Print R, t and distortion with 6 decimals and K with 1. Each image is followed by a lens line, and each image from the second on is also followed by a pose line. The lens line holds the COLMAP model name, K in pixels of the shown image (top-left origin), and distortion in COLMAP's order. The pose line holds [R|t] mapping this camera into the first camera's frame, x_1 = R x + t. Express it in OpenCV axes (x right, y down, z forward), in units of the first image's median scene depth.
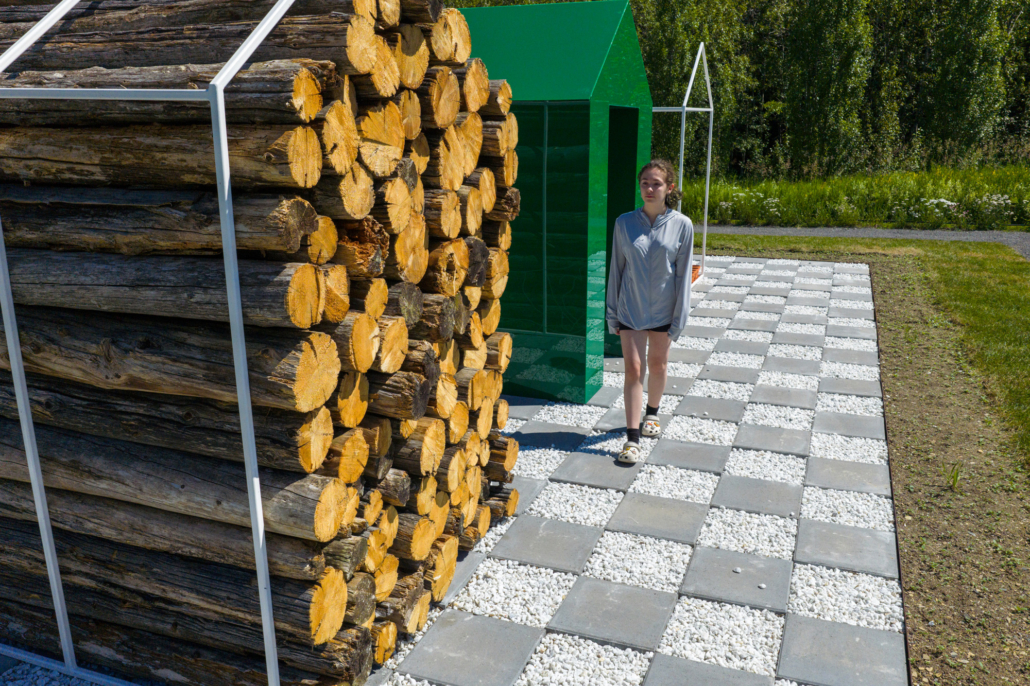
lens RADIAL K [[845.1, 0, 513.9], [0, 845.1, 342.2], [0, 0, 1]] dist [-0.000273, -0.009295]
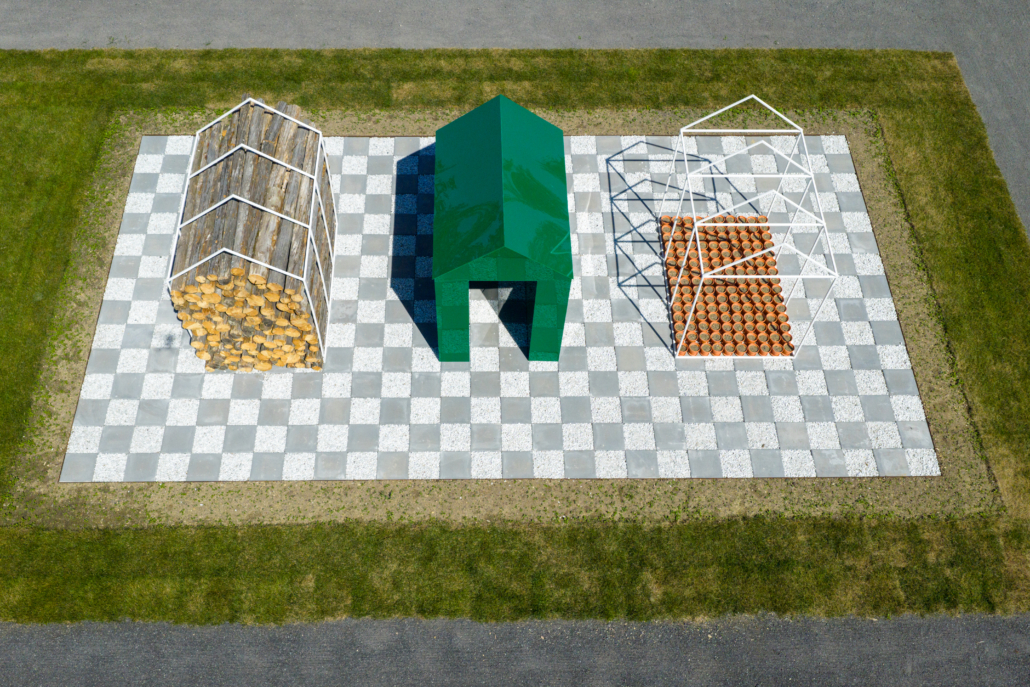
lens RADIAL K [[980.2, 0, 512.9], [0, 980.2, 346.8], [0, 0, 1]] dist [-0.004417, 0.000000]
pose [[0.375556, 0.784143, -0.494041, 2.791807], [-0.256240, 0.600134, 0.757747, -3.883153], [0.890673, -0.157983, 0.426313, 0.219335]]
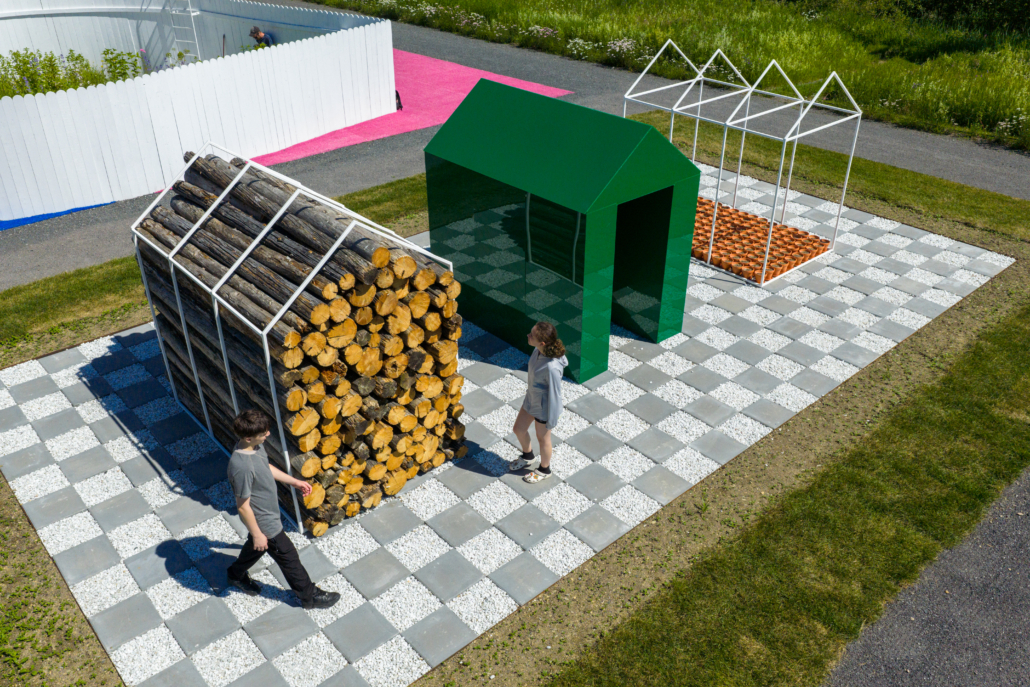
lens RADIAL K [[845.1, 0, 517.2], [0, 845.1, 339.3], [0, 0, 1]] dist [-0.000273, -0.009295]
pose [[0.888548, 0.229298, -0.397372, 1.228753], [-0.113467, 0.949068, 0.293929, -0.963493], [0.444531, -0.216082, 0.869311, -0.889015]]
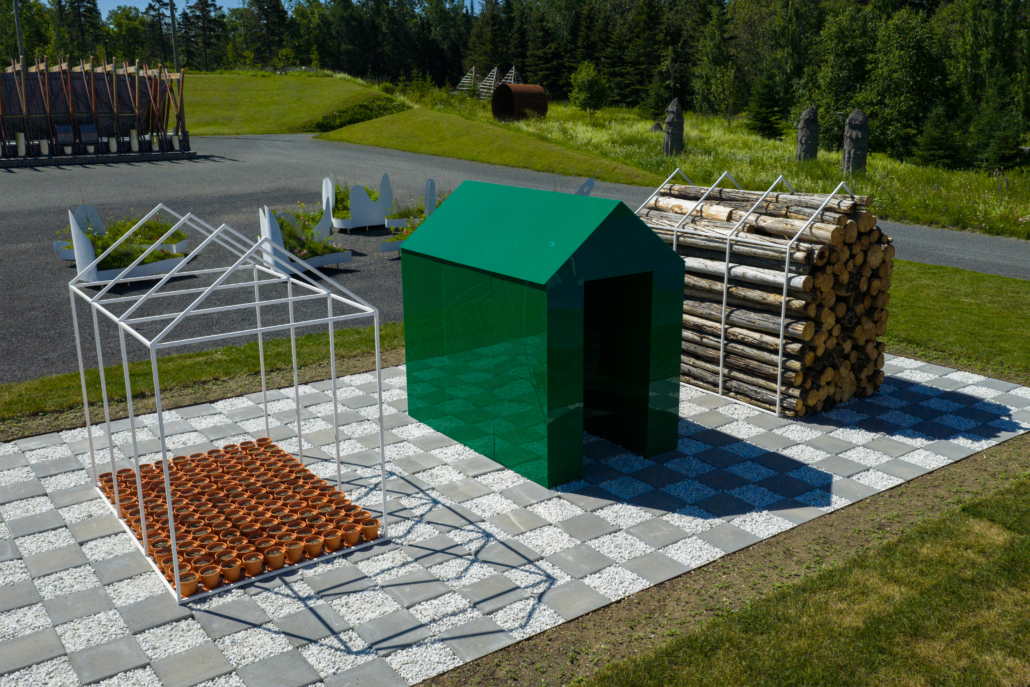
lens RADIAL K [[980.2, 0, 514.5], [0, 980.2, 343.0], [0, 0, 1]] dist [-0.004417, 0.000000]
pose [[-0.834318, -0.129666, 0.535817, -2.081539], [0.154817, 0.877722, 0.453471, -2.089672], [-0.529098, 0.461292, -0.712225, 5.115447]]
